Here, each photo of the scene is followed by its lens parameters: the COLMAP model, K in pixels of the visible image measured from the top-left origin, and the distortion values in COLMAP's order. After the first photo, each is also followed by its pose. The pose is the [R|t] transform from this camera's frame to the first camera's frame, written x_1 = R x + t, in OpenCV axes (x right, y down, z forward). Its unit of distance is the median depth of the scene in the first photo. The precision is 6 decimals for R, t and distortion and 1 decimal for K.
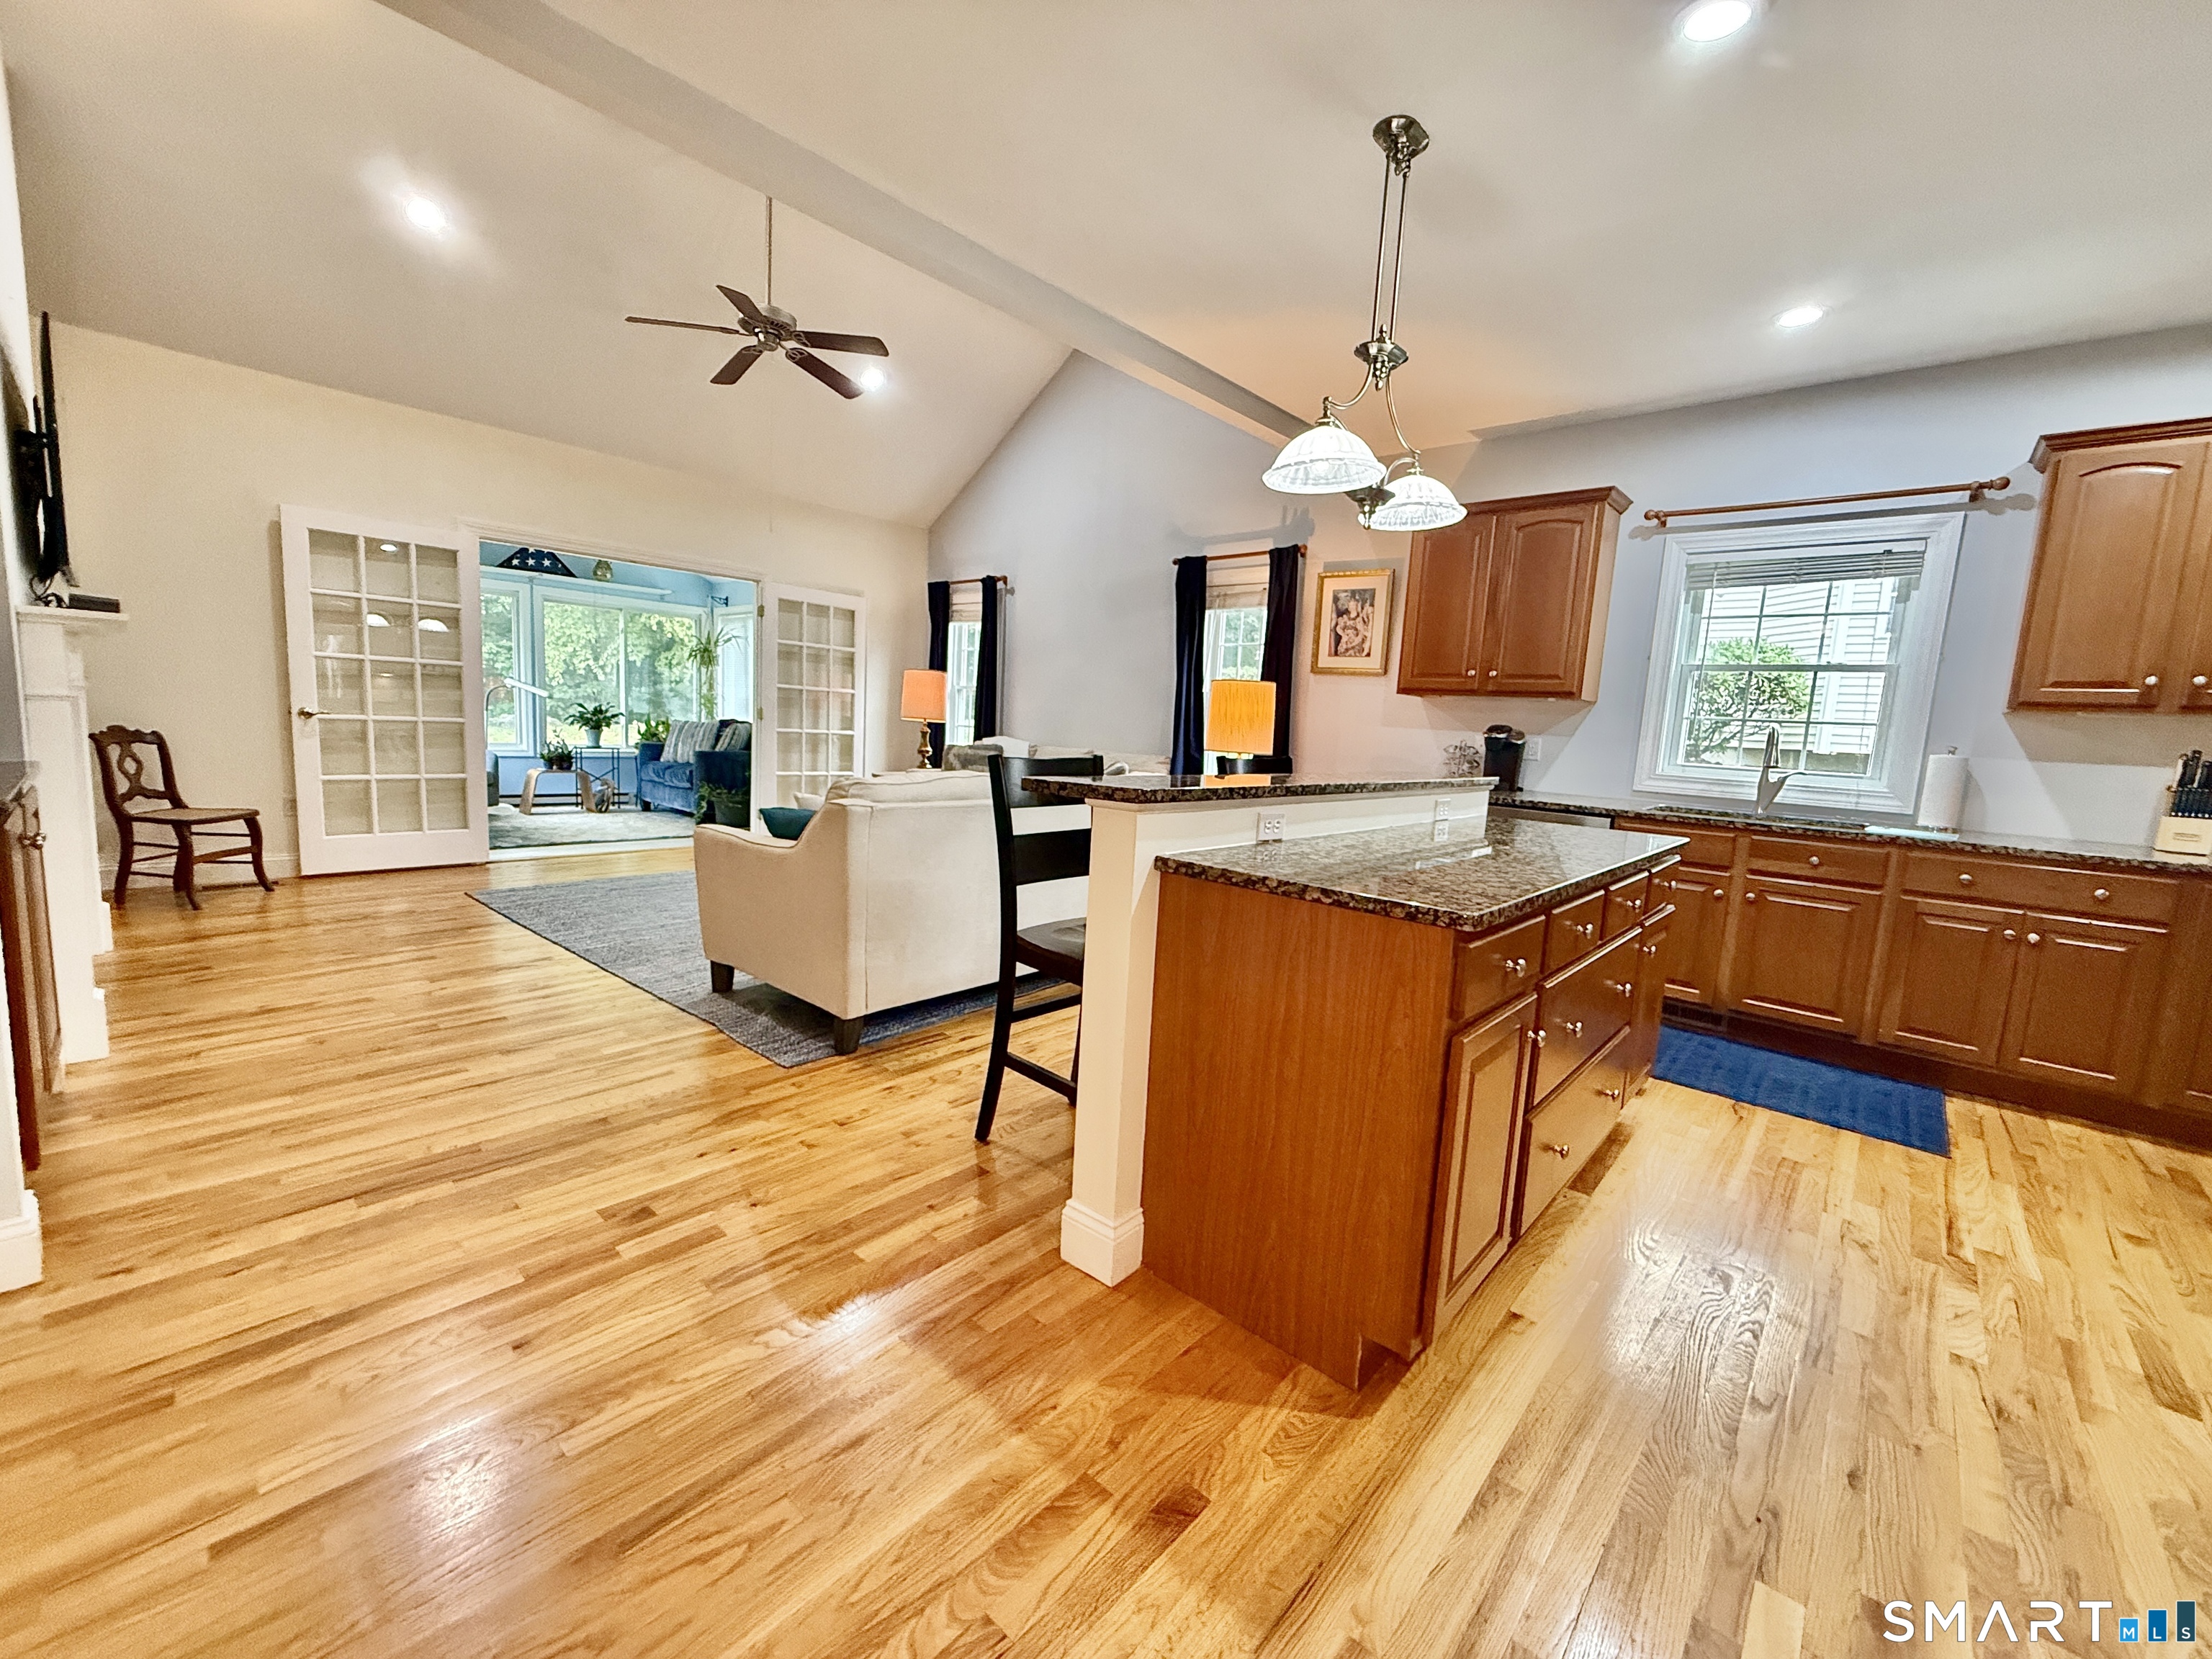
lens RADIAL K [[878.6, 0, 1107.1], [0, 878.6, 821.0], [0, 0, 1]] dist [0.000084, 0.000173]
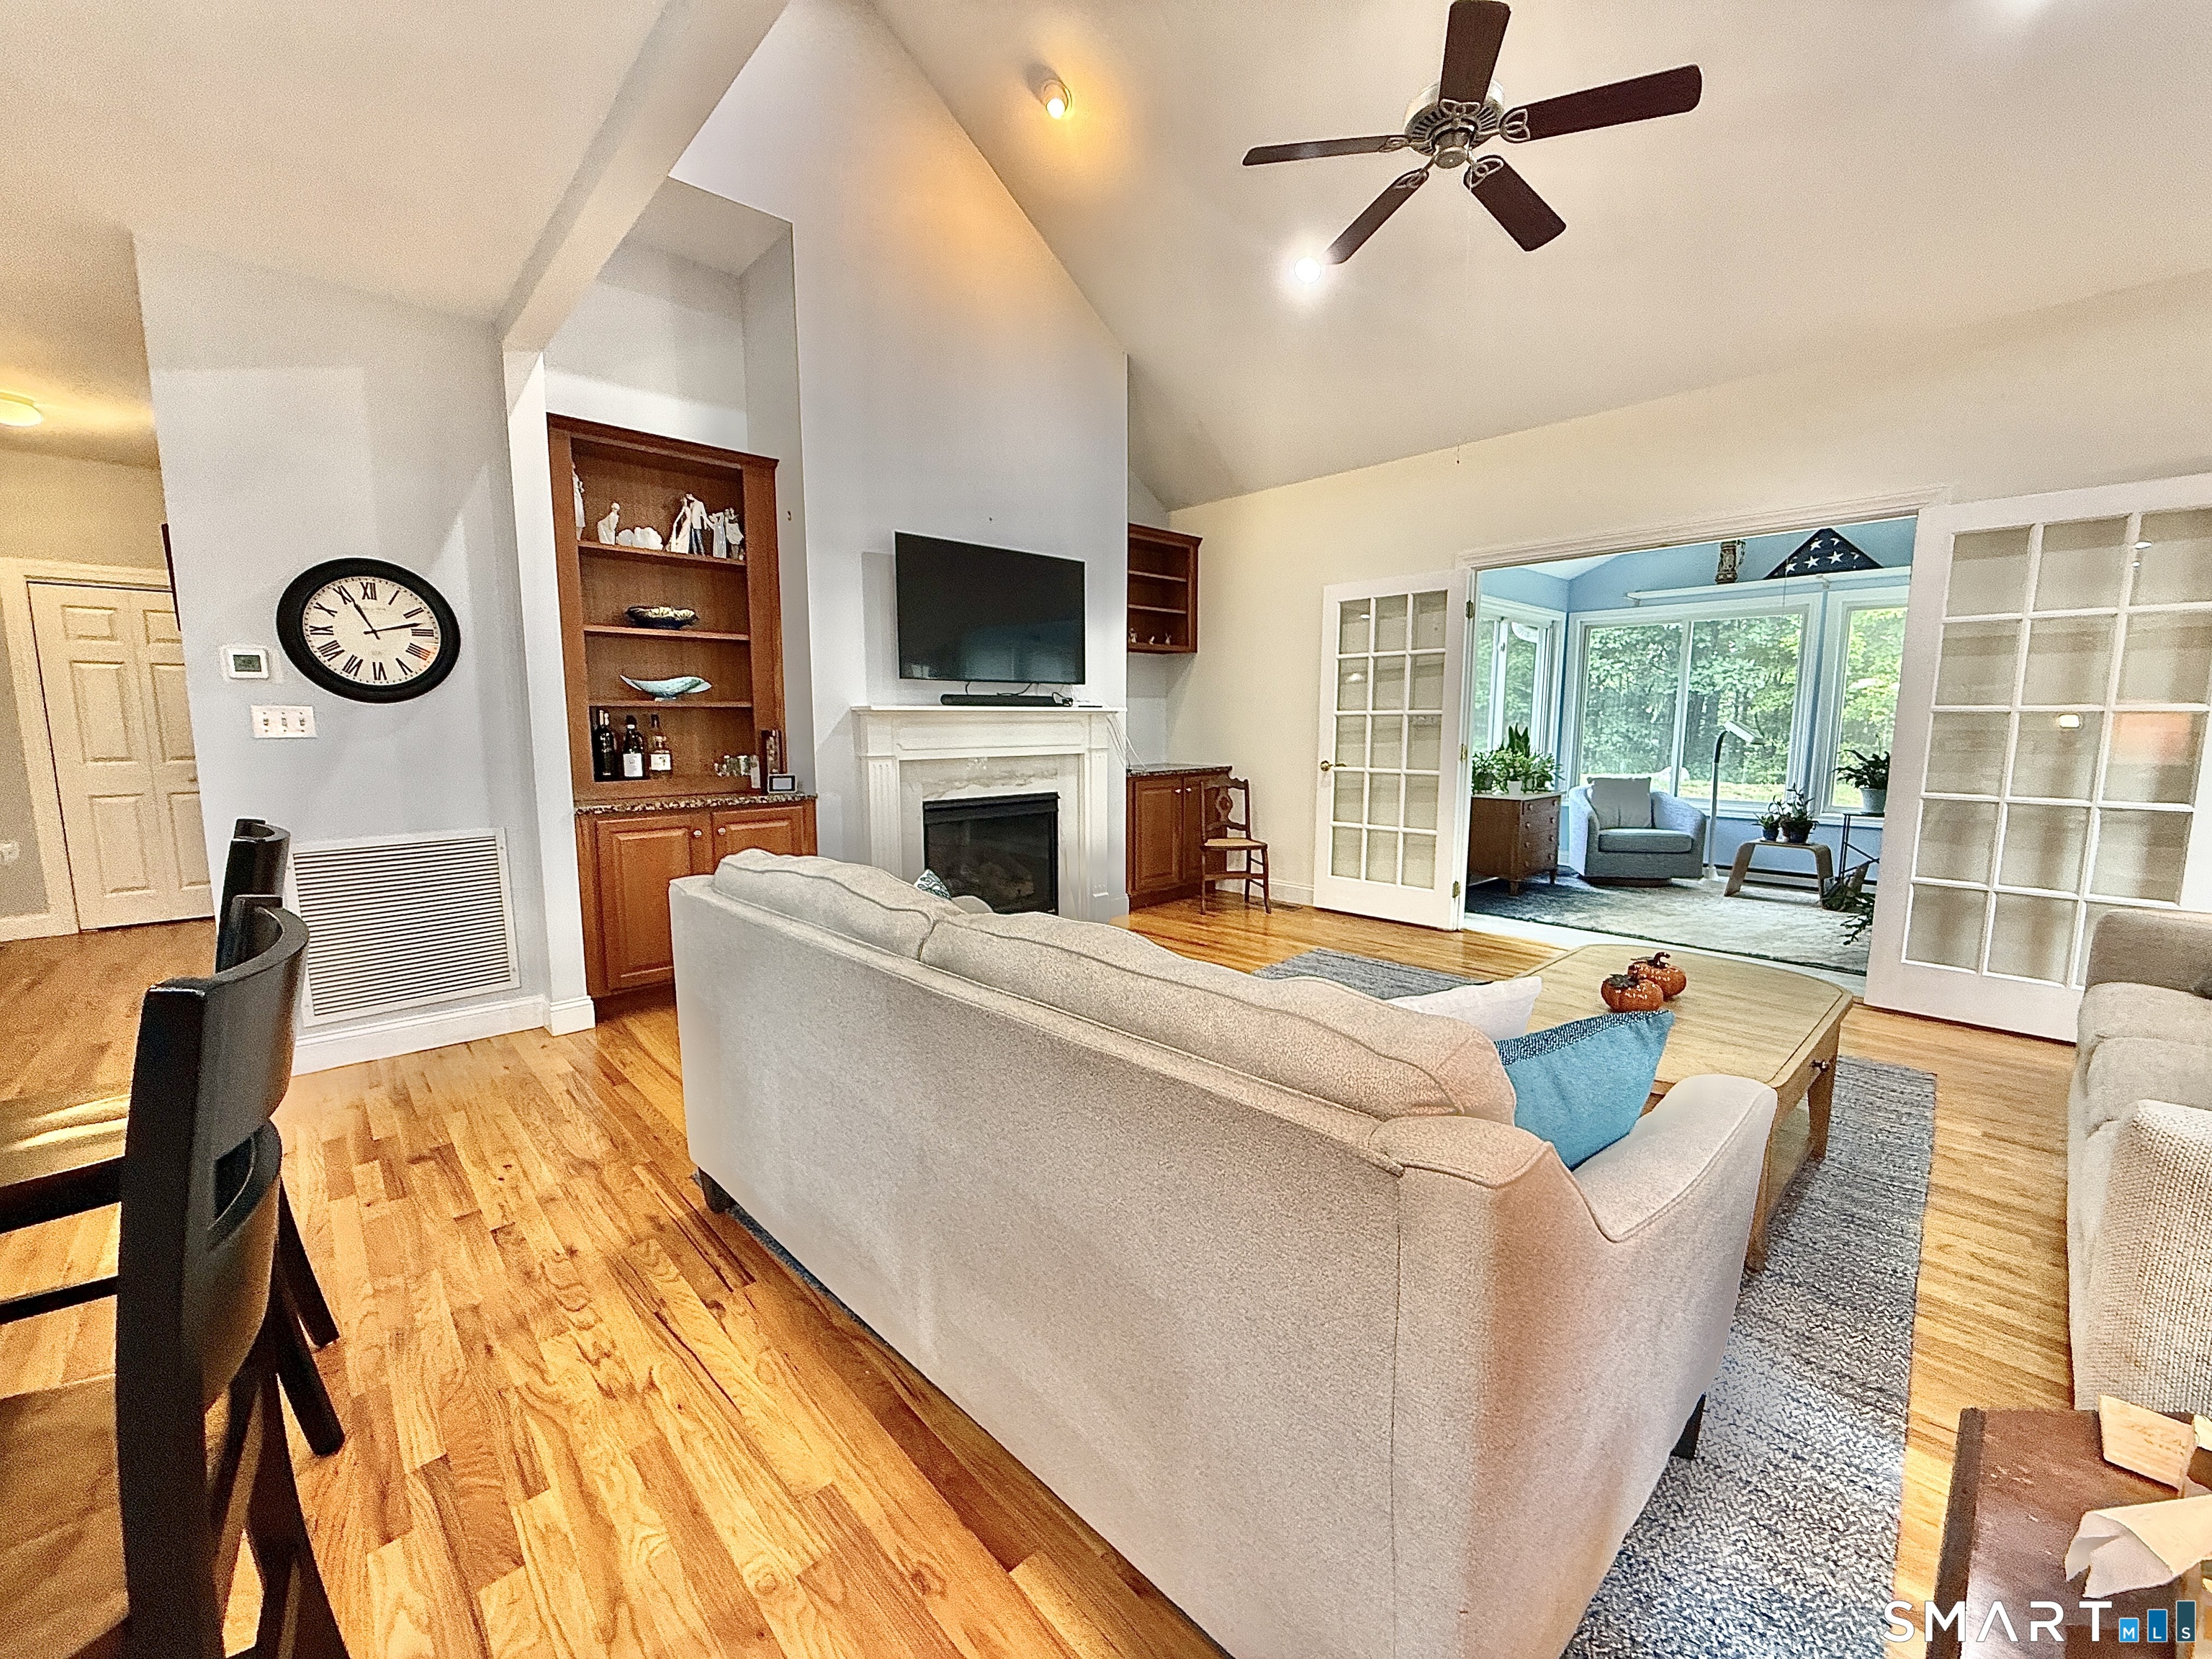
lens RADIAL K [[878.6, 0, 1101.6], [0, 878.6, 833.5], [0, 0, 1]] dist [0.000084, 0.000173]
pose [[-0.077386, 0.070966, -0.994472, 0.149695], [-0.118034, 0.989797, 0.079817, -0.056561], [0.989990, 0.123558, -0.068220, 0.490374]]
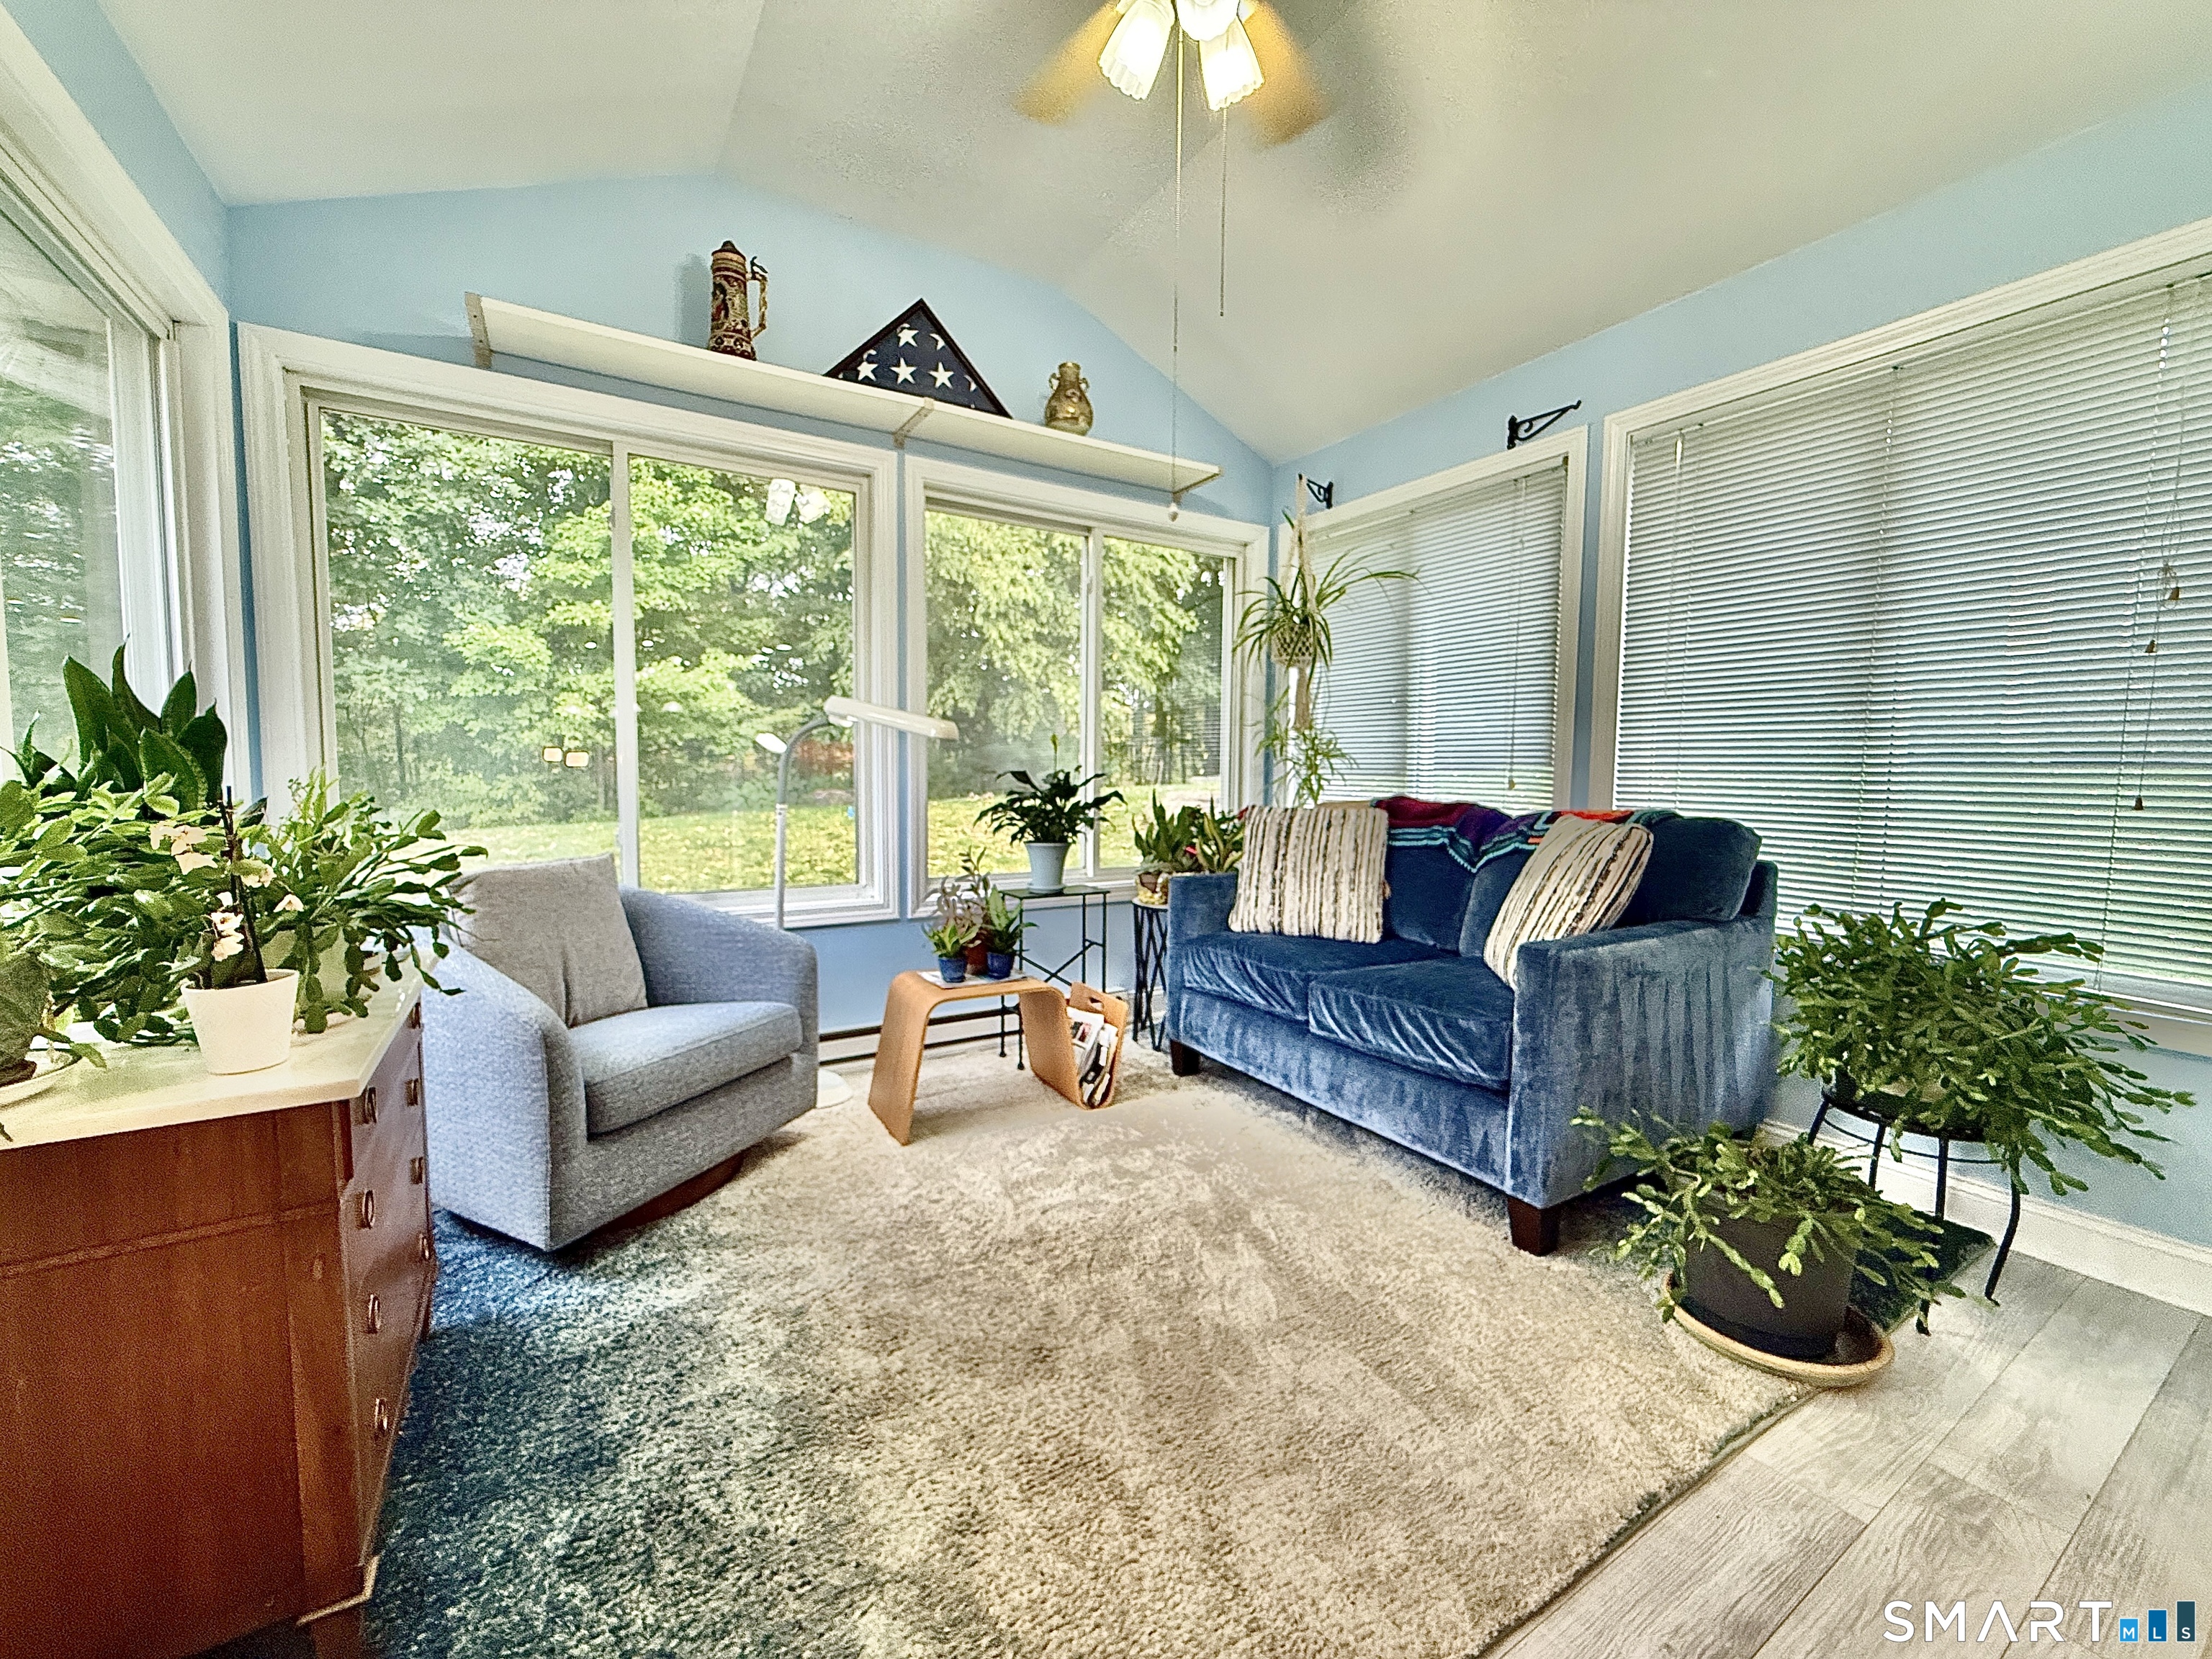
lens RADIAL K [[878.6, 0, 1102.6], [0, 878.6, 822.6], [0, 0, 1]] dist [0.000084, 0.000173]
pose [[0.965322, -0.028069, -0.259549, -0.502060], [0.011211, 0.997743, -0.066206, -0.094415], [0.260822, 0.061000, 0.963458, 0.706977]]
